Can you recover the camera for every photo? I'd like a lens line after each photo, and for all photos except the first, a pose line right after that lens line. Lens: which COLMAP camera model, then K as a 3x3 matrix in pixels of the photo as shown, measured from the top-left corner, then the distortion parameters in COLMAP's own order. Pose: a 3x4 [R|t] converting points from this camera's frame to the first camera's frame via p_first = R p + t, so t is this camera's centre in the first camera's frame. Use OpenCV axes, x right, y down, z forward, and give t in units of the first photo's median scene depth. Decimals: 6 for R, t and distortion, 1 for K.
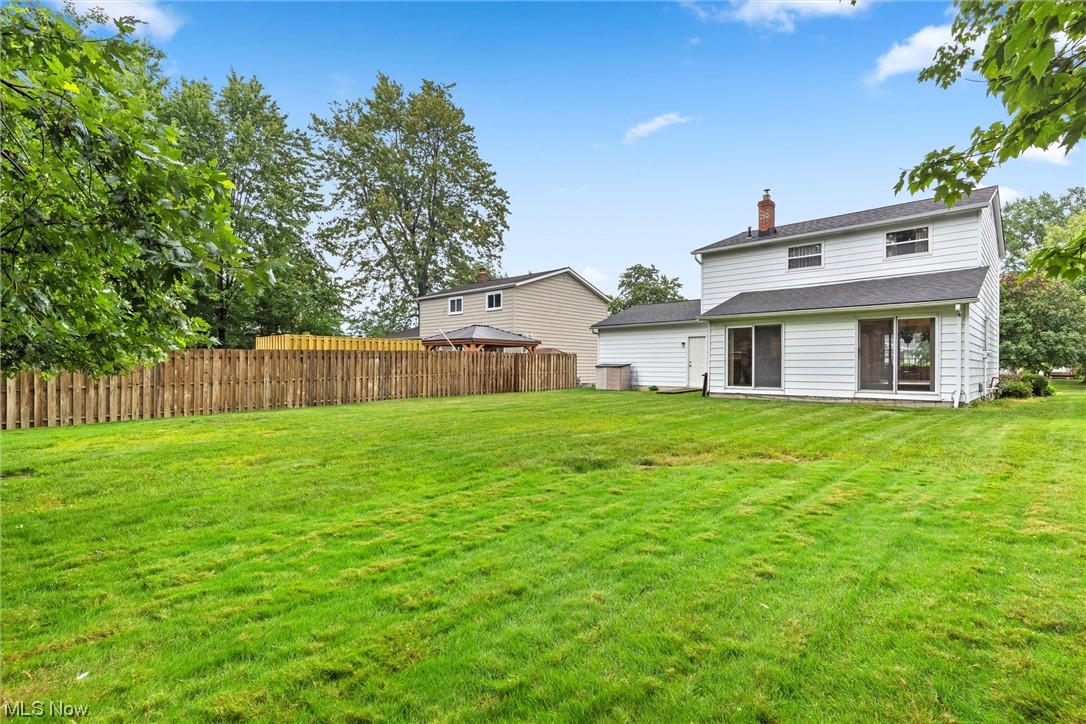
lens RADIAL K [[473.3, 0, 543.0], [0, 473.3, 362.0], [0, 0, 1]] dist [0.000446, 0.000040]
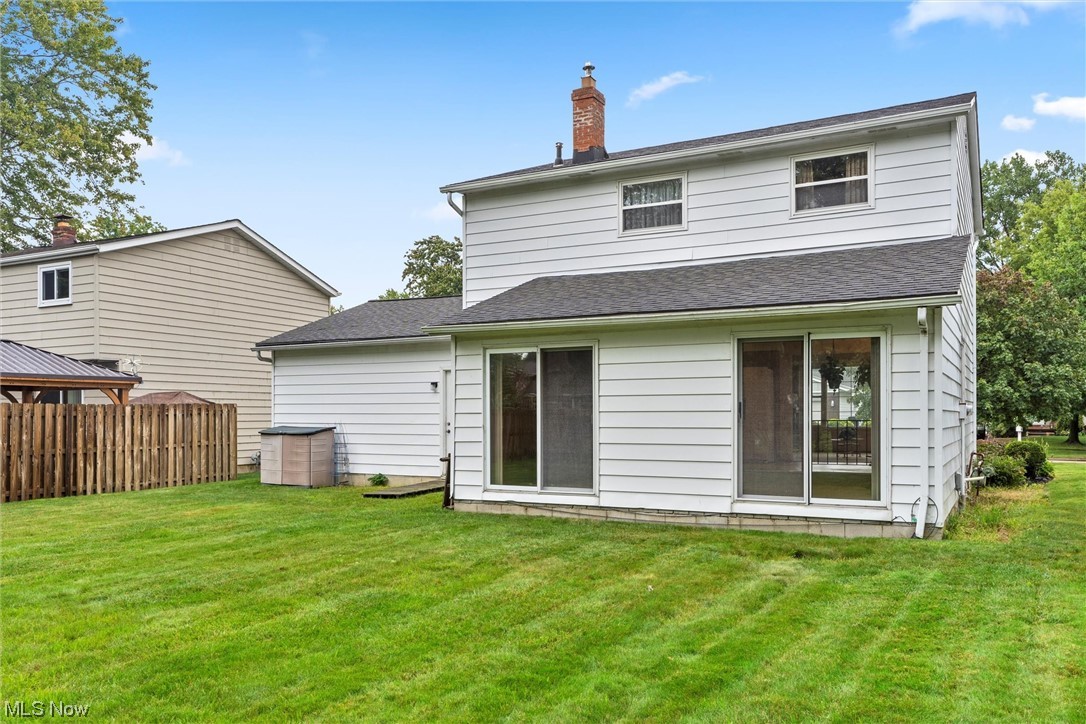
lens RADIAL K [[834.5, 0, 542.8], [0, 834.5, 410.1], [0, 0, 1]] dist [0.001339, 0.000646]
pose [[0.953509, -0.008817, 0.301234, 0.160148], [0.008315, 0.999961, 0.002949, -0.016328], [-0.301249, -0.000308, 0.953546, 0.192442]]
